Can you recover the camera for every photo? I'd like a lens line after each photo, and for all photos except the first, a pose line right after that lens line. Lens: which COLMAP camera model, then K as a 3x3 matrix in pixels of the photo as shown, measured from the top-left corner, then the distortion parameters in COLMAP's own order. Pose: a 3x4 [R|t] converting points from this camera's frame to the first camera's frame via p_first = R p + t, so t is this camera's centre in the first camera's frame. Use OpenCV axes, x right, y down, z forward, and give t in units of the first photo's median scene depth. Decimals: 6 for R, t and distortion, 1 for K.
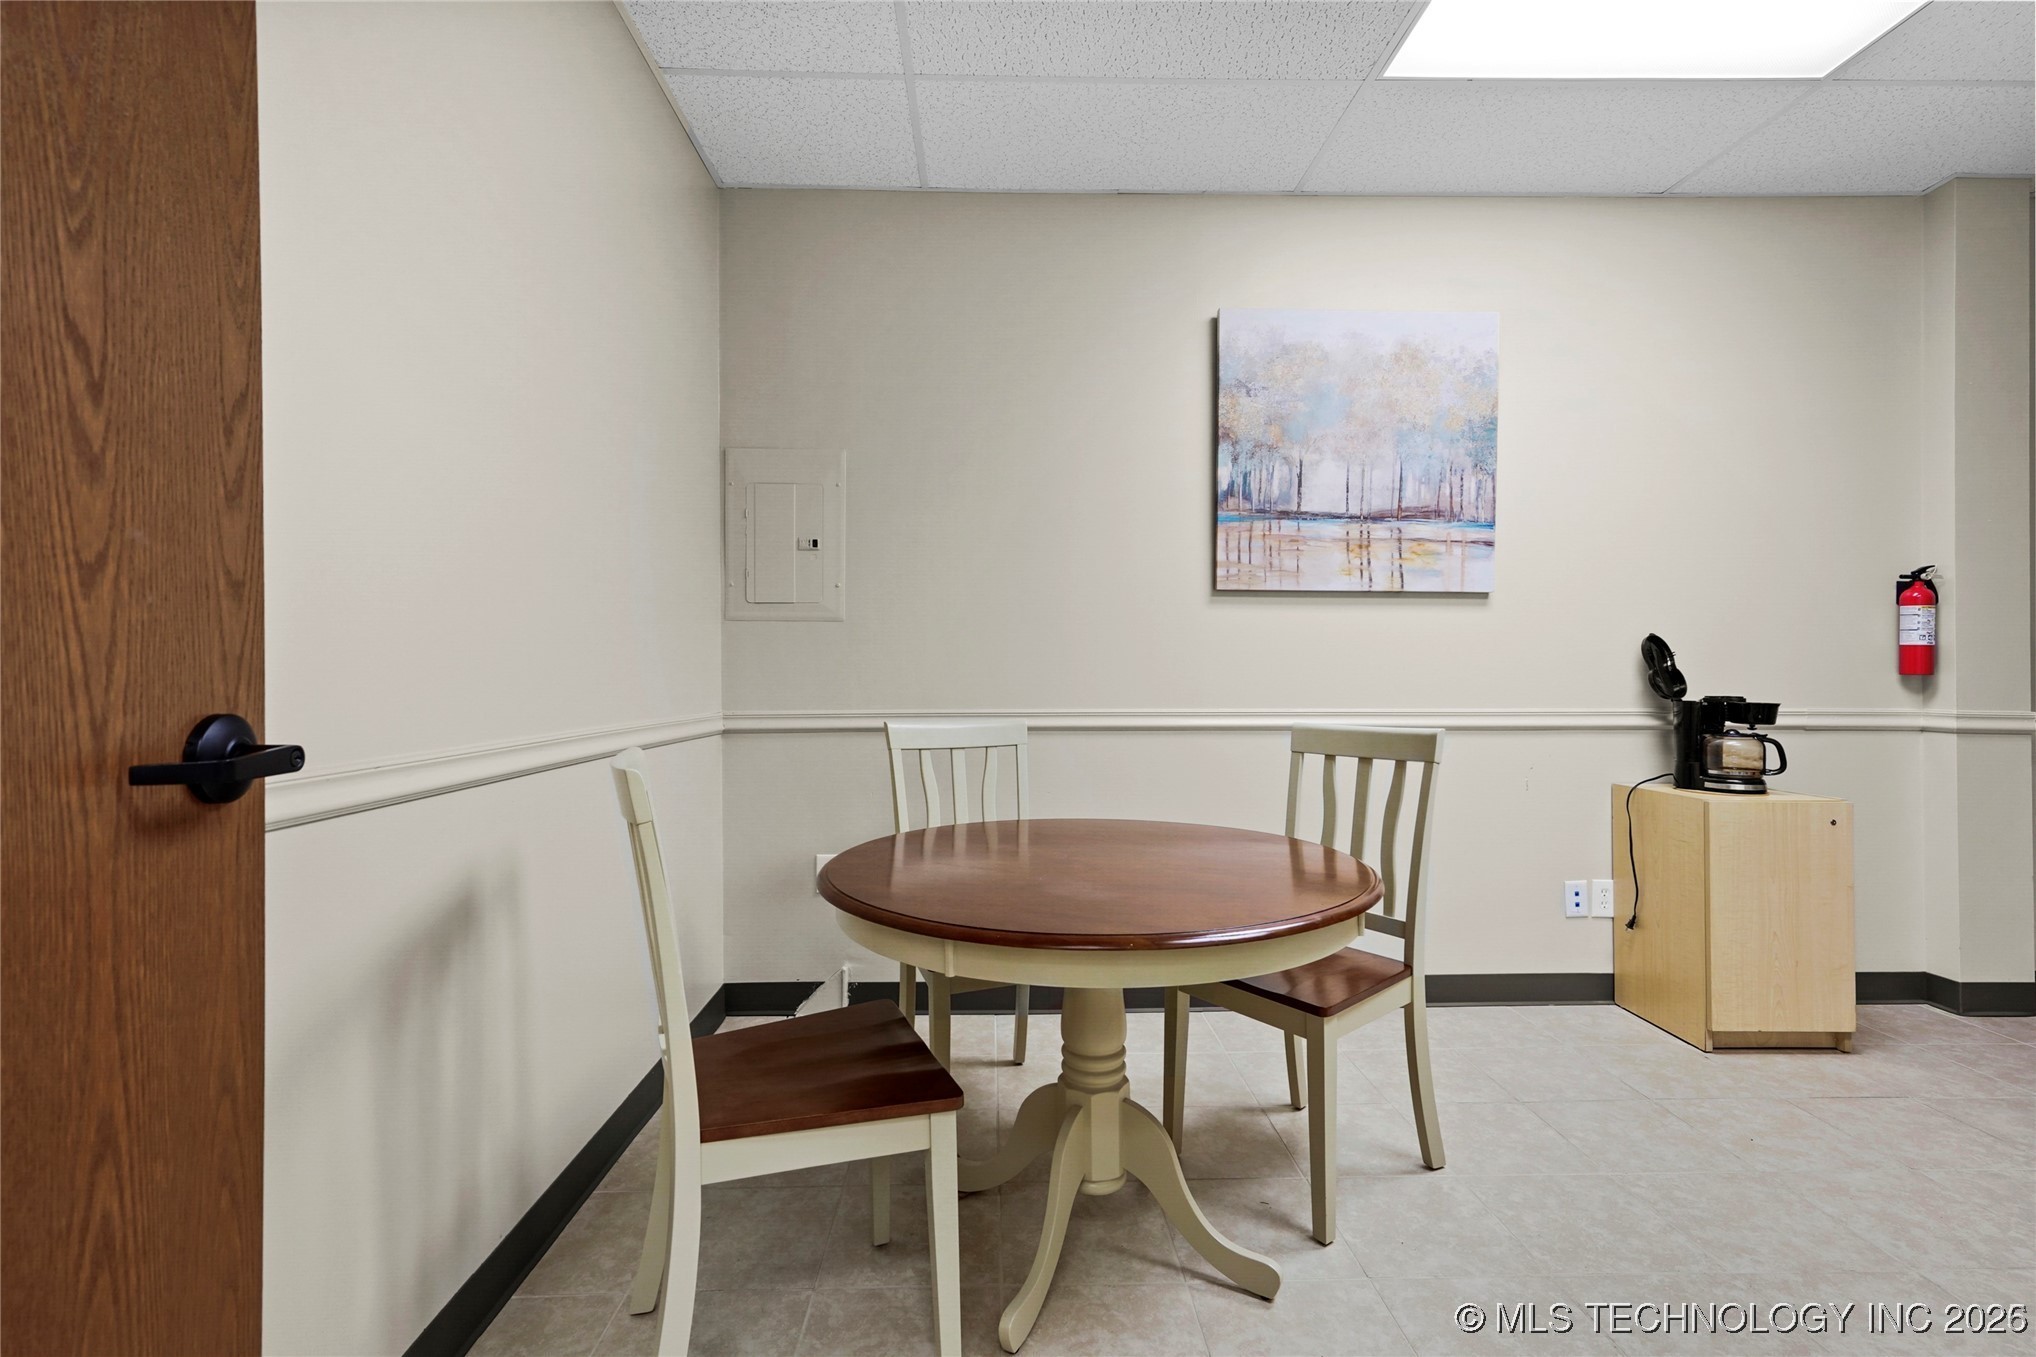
lens RADIAL K [[939.4, 0, 1004.9], [0, 939.4, 680.4], [0, 0, 1]] dist [0.004209, 0.006204]
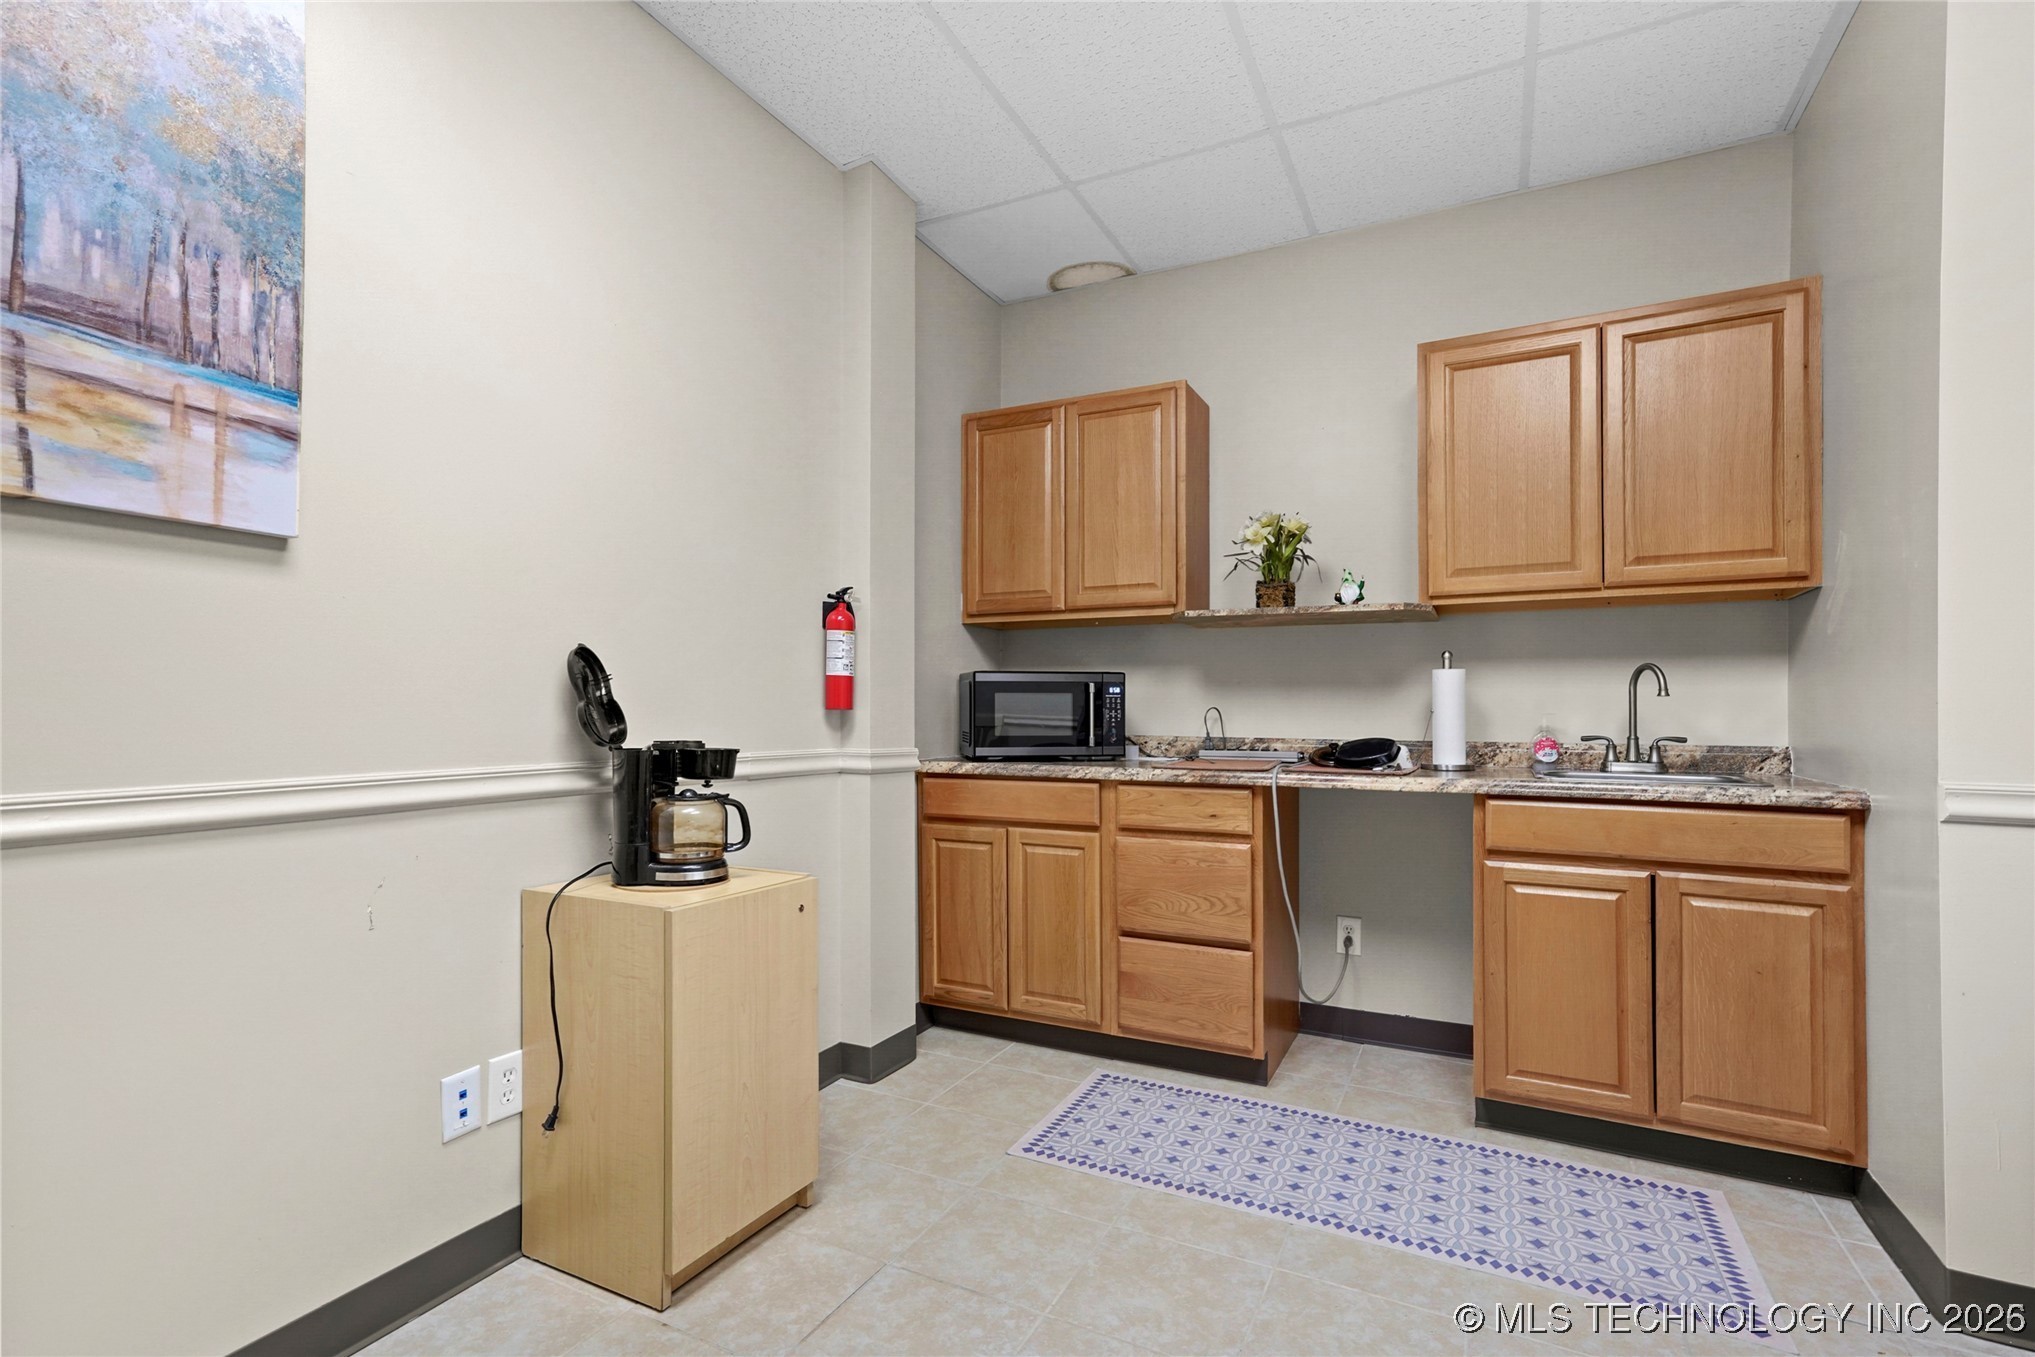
lens RADIAL K [[939.0, 0, 1005.7], [0, 939.0, 702.3], [0, 0, 1]] dist [0.004209, 0.006204]
pose [[0.472575, 0.006298, 0.881268, 0.266992], [-0.000286, 0.999976, -0.006993, -0.006495], [-0.881290, 0.003053, 0.472565, 0.454579]]
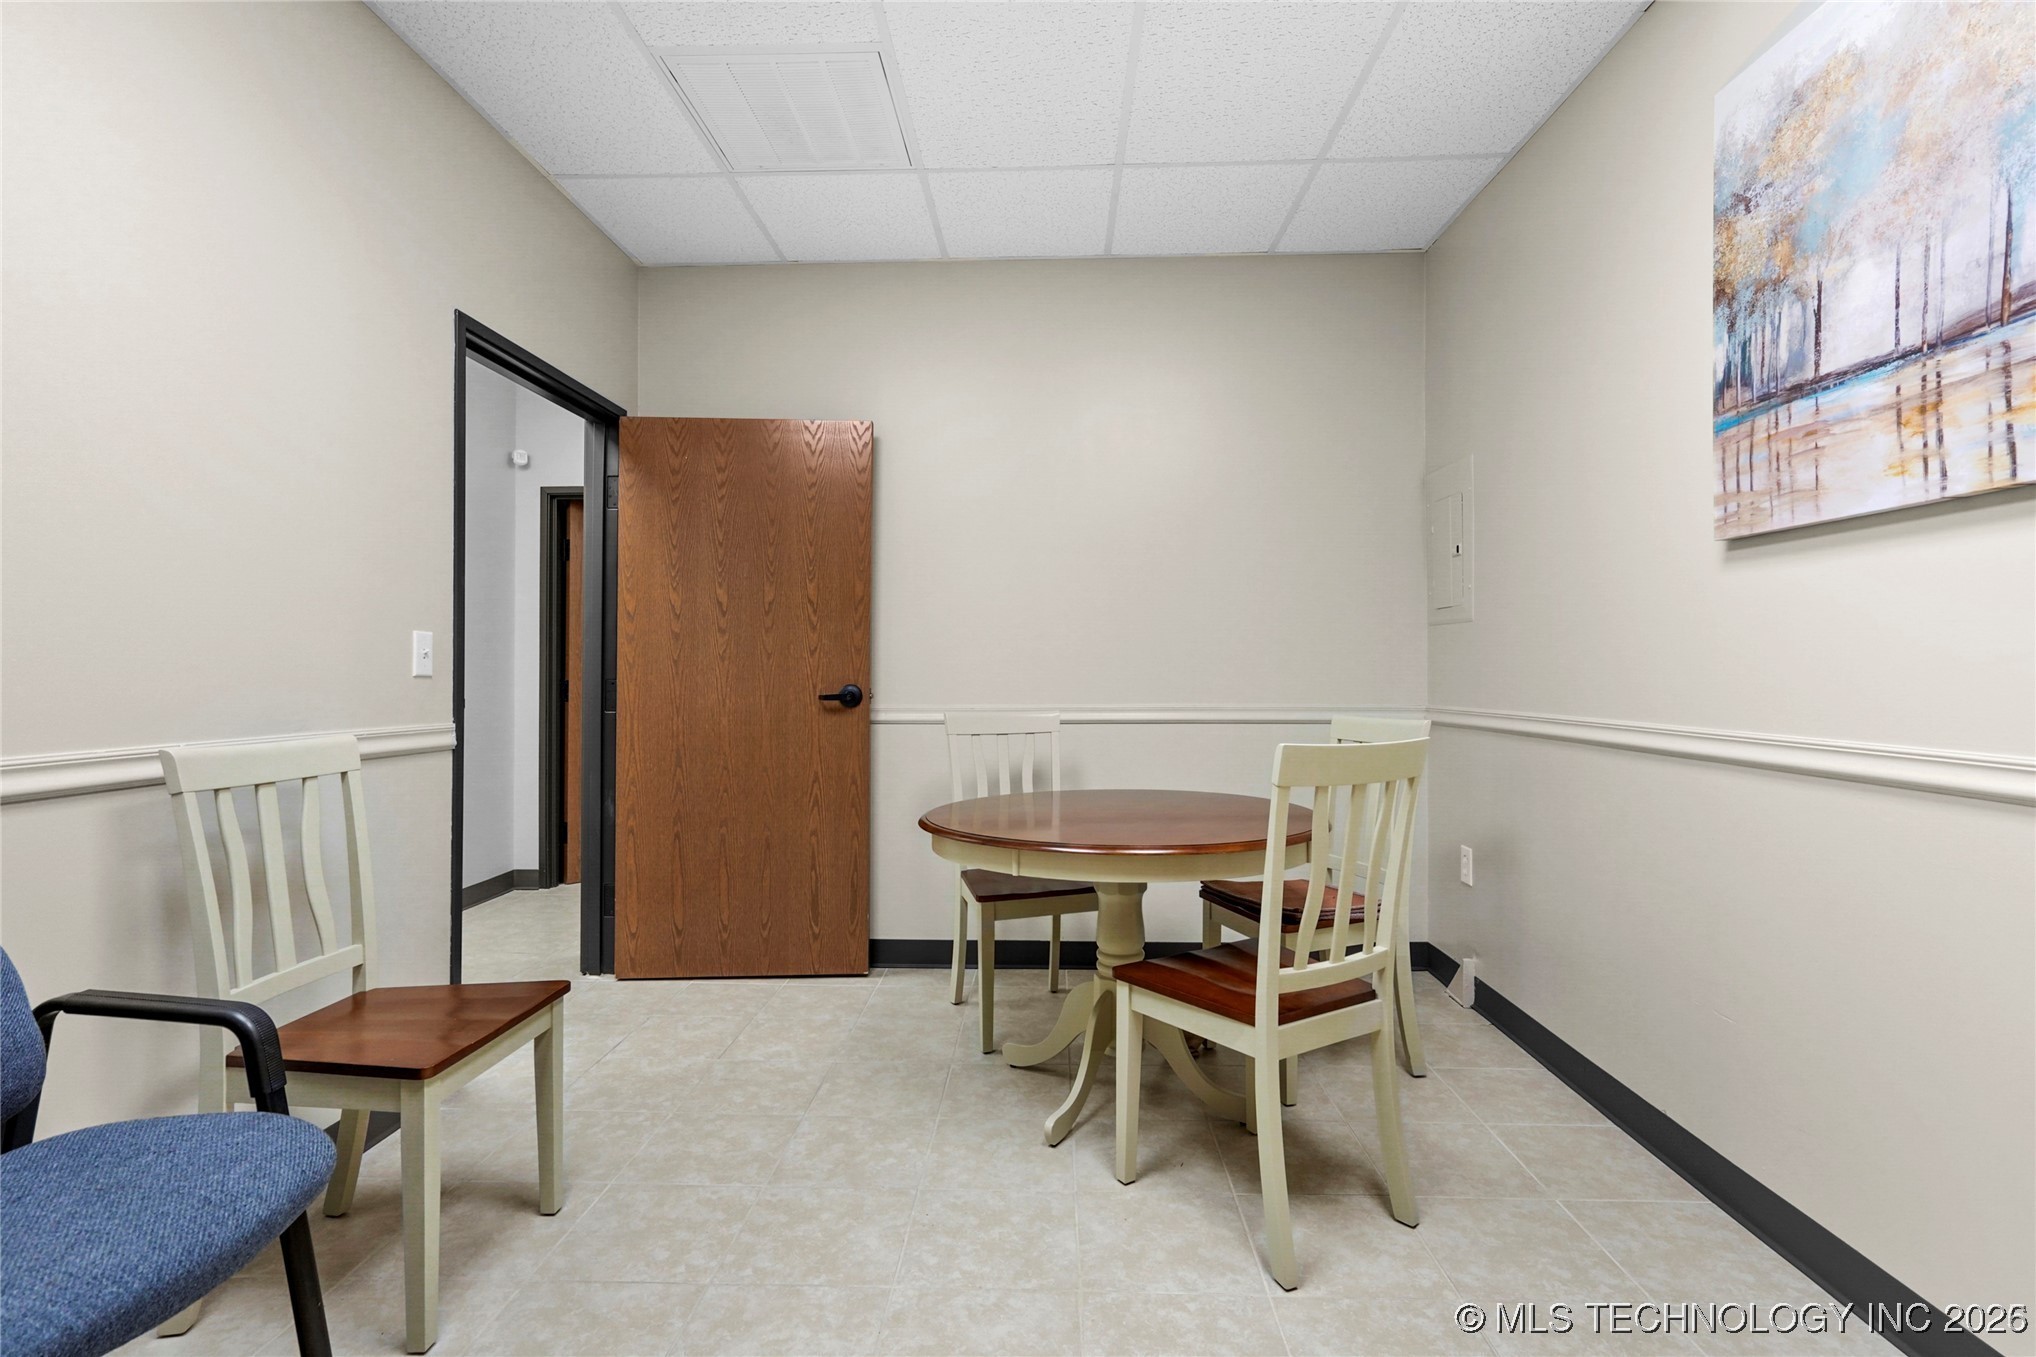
lens RADIAL K [[939.4, 0, 1015.6], [0, 939.4, 678.2], [0, 0, 1]] dist [0.004209, 0.006204]
pose [[-0.054593, 0.005692, -0.998492, 0.889400], [-0.006252, 0.999962, 0.006042, -0.005105], [0.998489, 0.006572, -0.054555, 0.565098]]
